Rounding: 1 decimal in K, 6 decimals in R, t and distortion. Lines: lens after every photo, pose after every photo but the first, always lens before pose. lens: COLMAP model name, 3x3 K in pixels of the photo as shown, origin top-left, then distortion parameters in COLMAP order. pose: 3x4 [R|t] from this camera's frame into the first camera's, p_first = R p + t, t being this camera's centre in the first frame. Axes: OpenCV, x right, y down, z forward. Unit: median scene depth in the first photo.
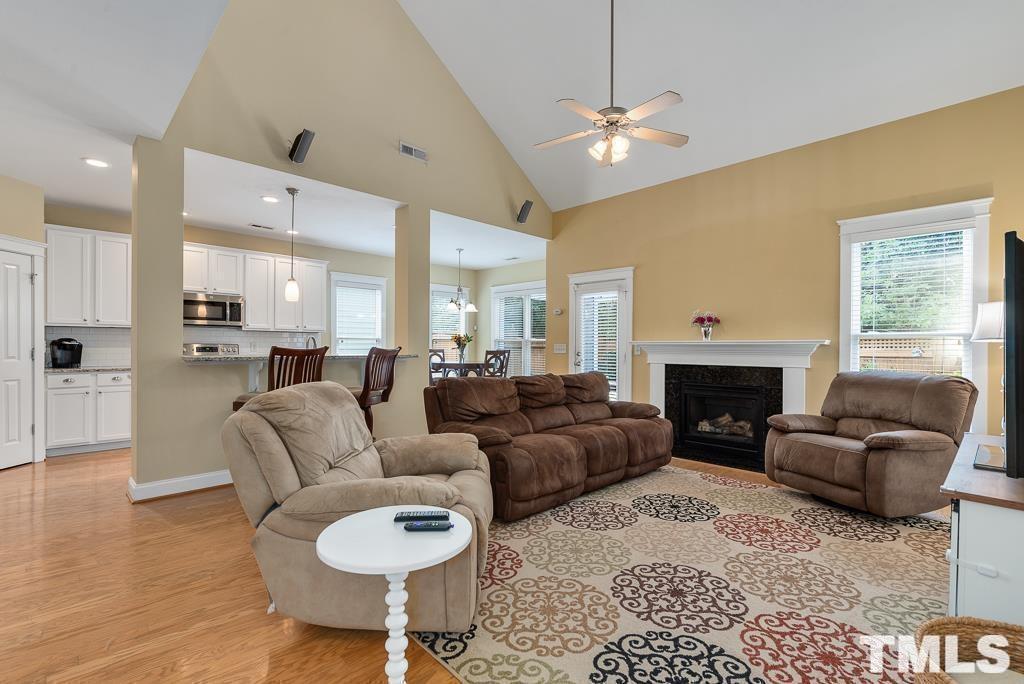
lens RADIAL K [[456.4, 0, 515.2], [0, 456.4, 345.5], [0, 0, 1]] dist [0.002260, 0.001189]
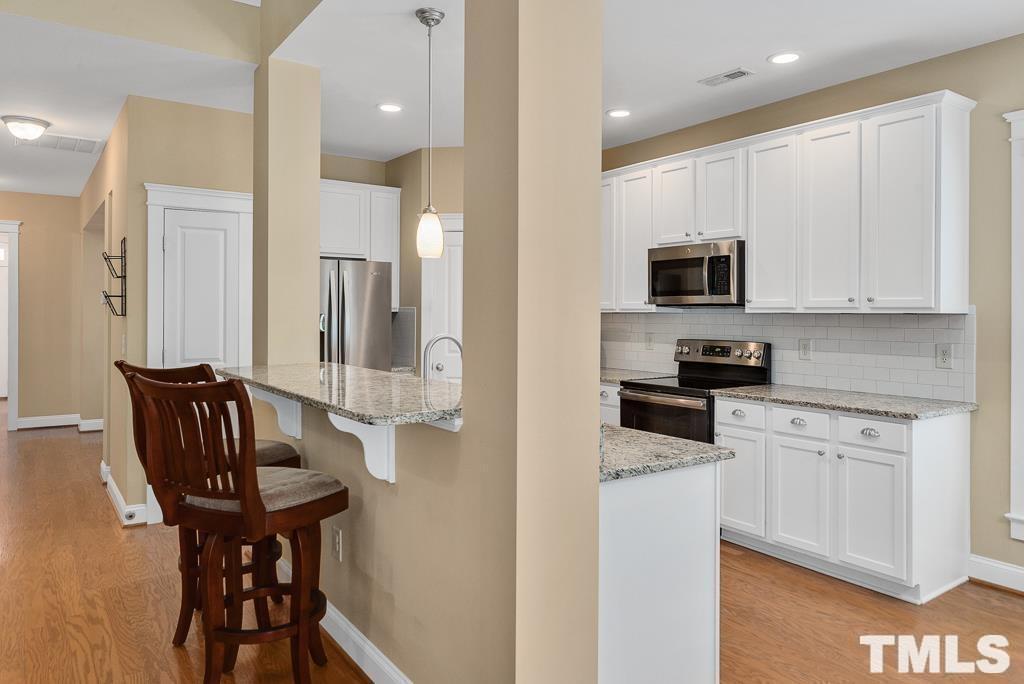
lens RADIAL K [[701.8, 0, 529.0], [0, 701.8, 314.3], [0, 0, 1]] dist [0.004126, 0.001450]
pose [[-0.152061, -0.006301, -0.988351, 0.156753], [-0.007230, 0.999960, -0.005263, -0.030248], [0.988345, 0.006346, -0.152100, 1.005521]]
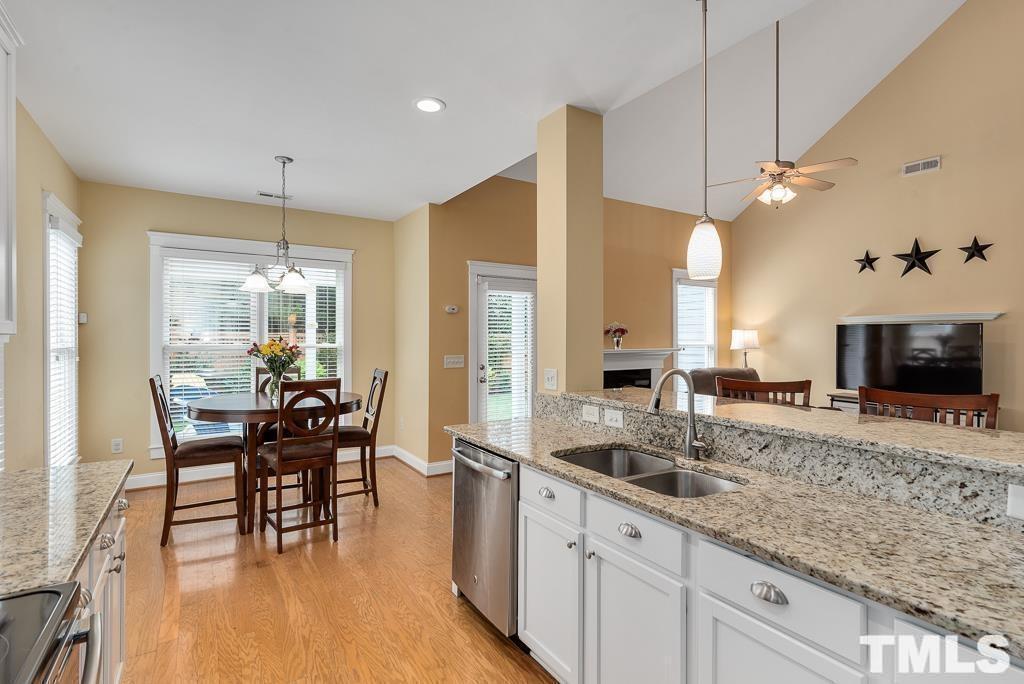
lens RADIAL K [[496.7, 0, 518.0], [0, 496.7, 338.2], [0, 0, 1]] dist [0.000983, -0.000475]
pose [[0.217448, -0.007489, 0.976043, -0.743422], [-0.001168, 0.999968, 0.007933, -0.042695], [-0.976071, -0.002865, 0.217432, 0.869059]]
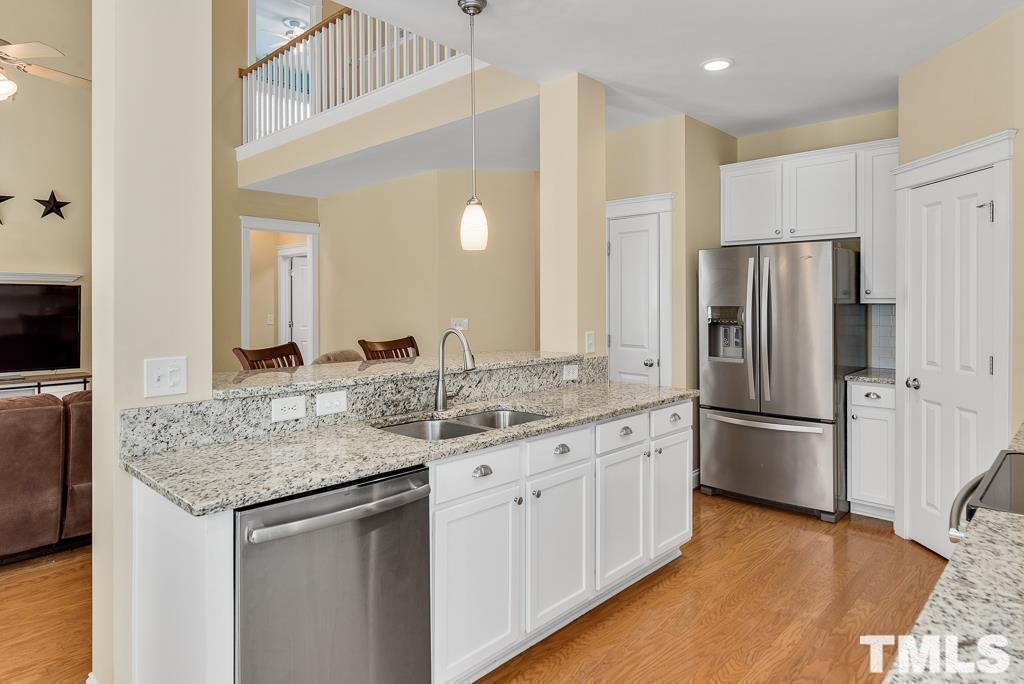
lens RADIAL K [[623.1, 0, 504.5], [0, 623.1, 300.8], [0, 0, 1]] dist [0.005614, -0.000310]
pose [[-0.999631, -0.004638, -0.026762, -0.395937], [-0.004572, 0.999986, -0.002528, -0.038417], [0.026773, -0.002405, -0.999639, 1.327750]]
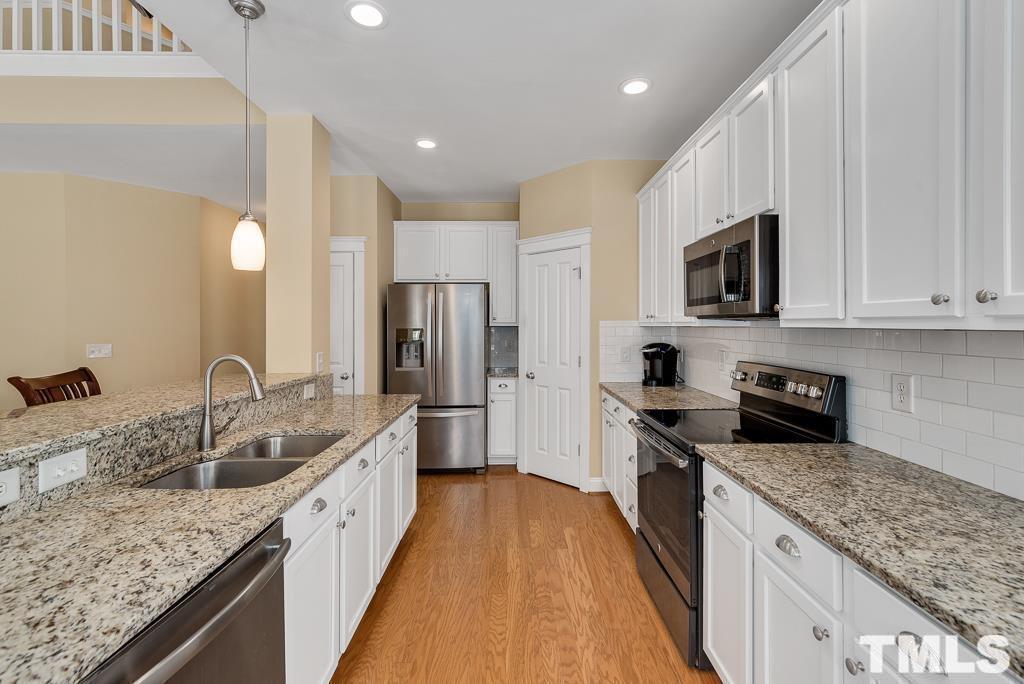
lens RADIAL K [[456.4, 0, 521.2], [0, 456.4, 321.9], [0, 0, 1]] dist [0.002260, 0.001189]
pose [[-0.688232, -0.007581, -0.725451, -0.276206], [-0.000310, 0.999948, -0.010155, -0.038181], [0.725491, -0.006764, -0.688199, 1.207568]]
